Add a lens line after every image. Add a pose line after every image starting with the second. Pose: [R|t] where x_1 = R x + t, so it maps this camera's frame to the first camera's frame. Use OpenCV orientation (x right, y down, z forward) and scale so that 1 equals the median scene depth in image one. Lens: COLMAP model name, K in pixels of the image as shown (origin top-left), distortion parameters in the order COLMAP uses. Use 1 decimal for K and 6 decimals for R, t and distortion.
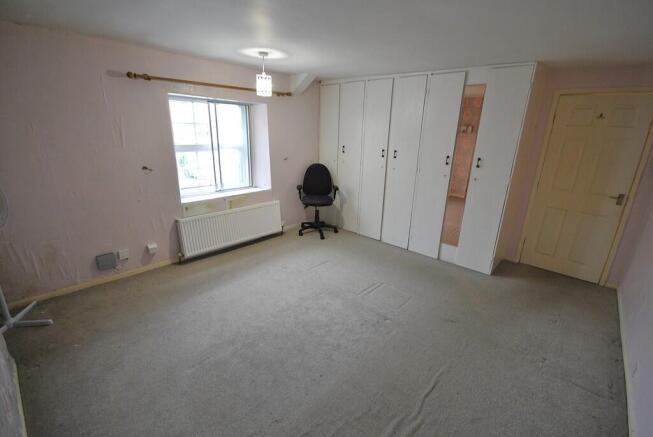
lens RADIAL K [[290.6, 0, 332.3], [0, 290.6, 218.7], [0, 0, 1]] dist [-0.003251, -0.000083]
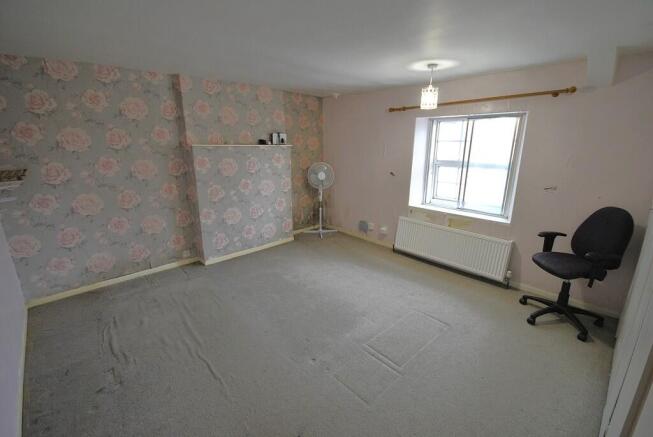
lens RADIAL K [[290.6, 0, 331.4], [0, 290.6, 220.9], [0, 0, 1]] dist [-0.003251, -0.000083]
pose [[-0.085099, 0.225836, -0.970441, 0.761777], [-0.301262, 0.922555, 0.241110, -0.205803], [0.949736, 0.312875, -0.010472, 0.776884]]
